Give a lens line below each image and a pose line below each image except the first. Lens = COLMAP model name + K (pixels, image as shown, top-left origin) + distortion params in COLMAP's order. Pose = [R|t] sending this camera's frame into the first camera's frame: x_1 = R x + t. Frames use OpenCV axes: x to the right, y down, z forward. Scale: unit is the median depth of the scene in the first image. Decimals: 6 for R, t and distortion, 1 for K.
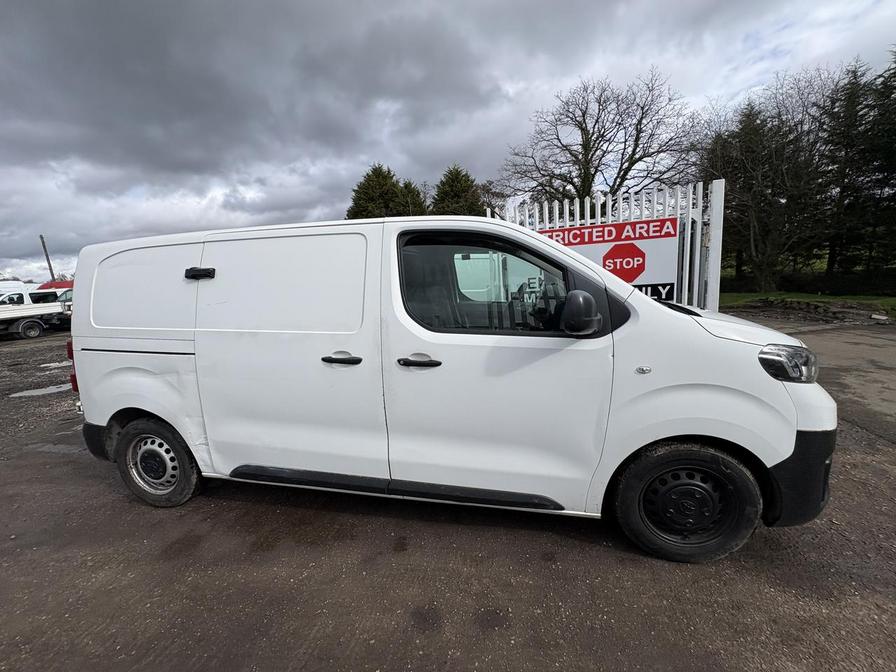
lens RADIAL K [[358.0, 0, 448.2], [0, 358.0, 333.6], [0, 0, 1]] dist [0.003053, -0.000315]
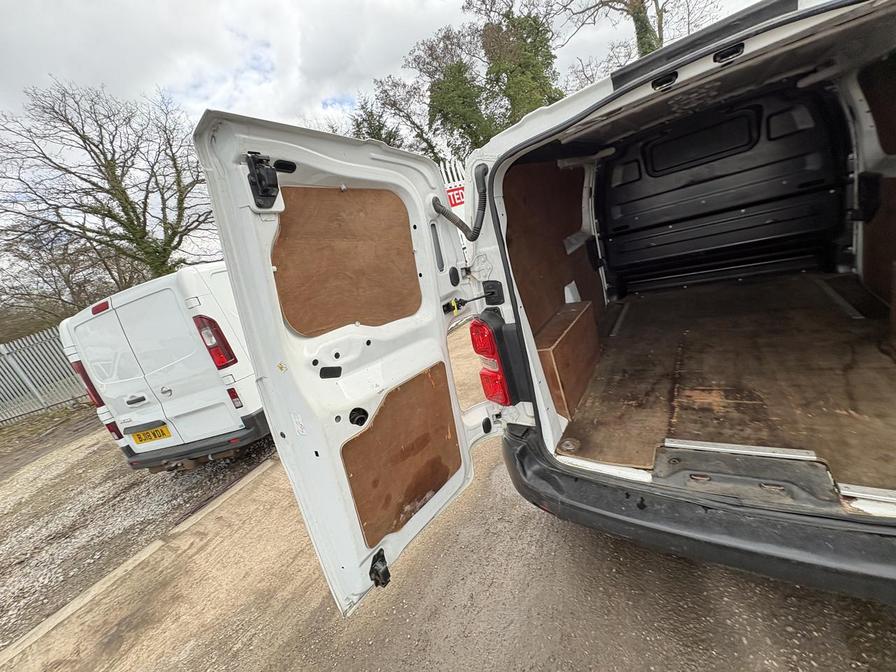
lens RADIAL K [[358.0, 0, 448.2], [0, 358.0, 333.6], [0, 0, 1]] dist [0.003053, -0.000315]
pose [[0.367542, -0.327878, 0.870293, -0.706711], [0.417392, 0.894406, 0.160689, -0.087379], [-0.831082, 0.304193, 0.465585, 0.637780]]
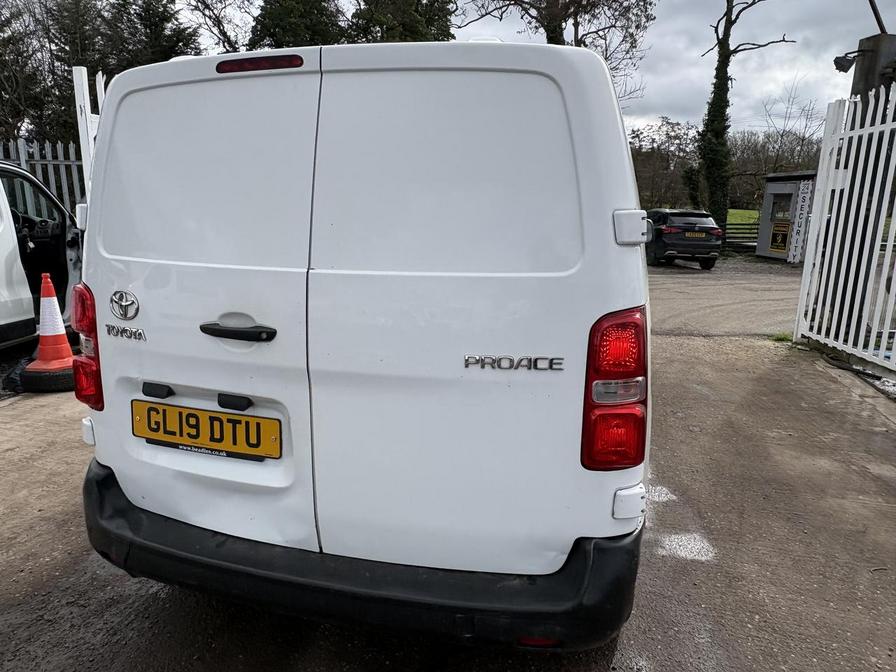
lens RADIAL K [[582.0, 0, 451.0], [0, 582.0, 336.9], [0, 0, 1]] dist [0.003845, 0.000647]
pose [[0.059430, -0.156269, 0.985925, -0.764110], [0.145877, 0.978427, 0.146287, -0.034481], [-0.987516, 0.135130, 0.080944, 0.528307]]
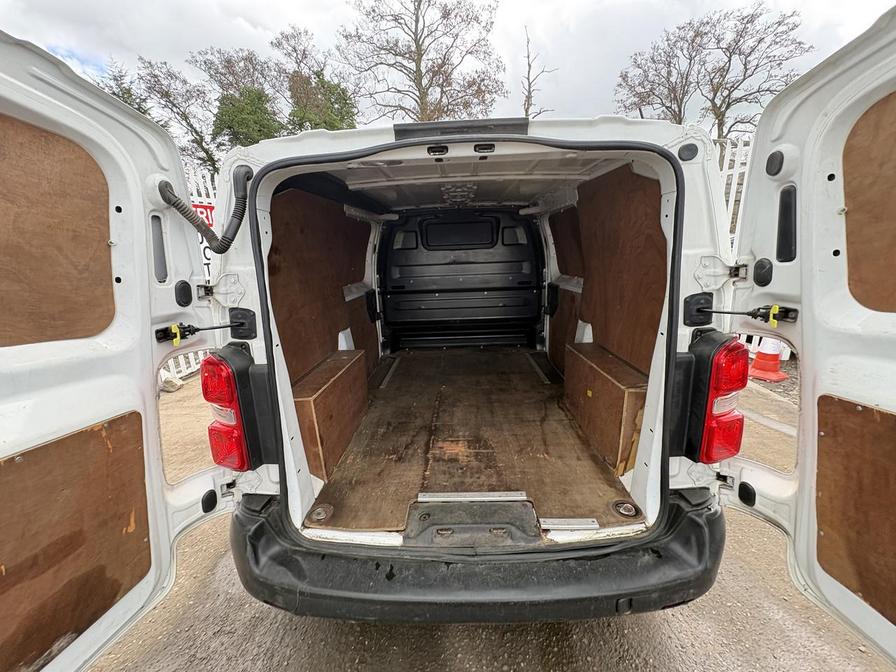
lens RADIAL K [[358.0, 0, 448.2], [0, 358.0, 333.6], [0, 0, 1]] dist [0.003053, -0.000315]
pose [[-0.168684, -0.187714, 0.967631, -0.680740], [0.205805, 0.953353, 0.220822, -0.074864], [-0.963945, 0.236392, -0.122183, 0.635044]]
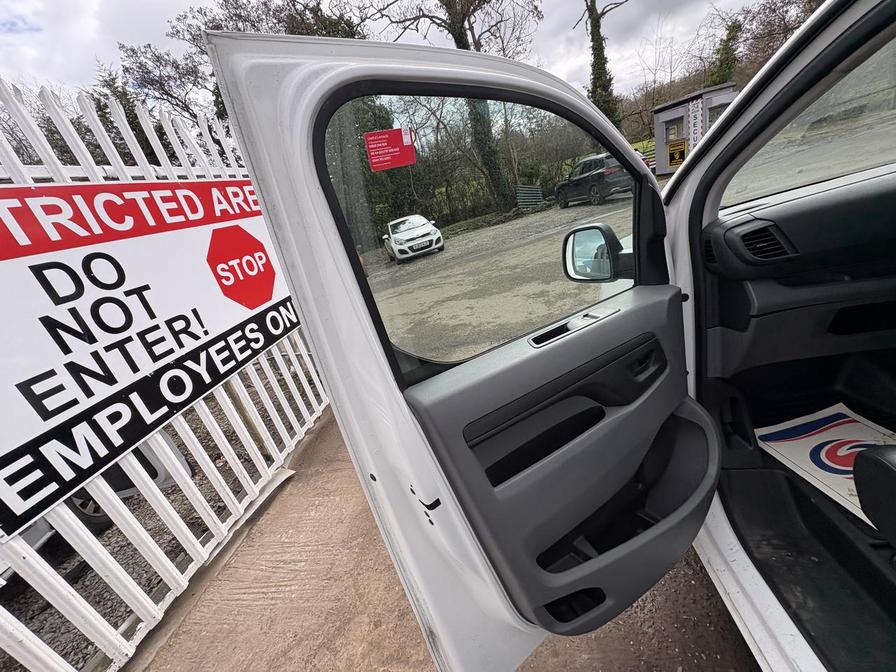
lens RADIAL K [[358.0, 0, 448.2], [0, 358.0, 333.6], [0, 0, 1]] dist [0.003053, -0.000315]
pose [[-0.058896, -0.286671, 0.956217, -0.015474], [0.412814, 0.865145, 0.284794, -0.143309], [-0.908909, 0.411513, 0.067389, 0.758439]]
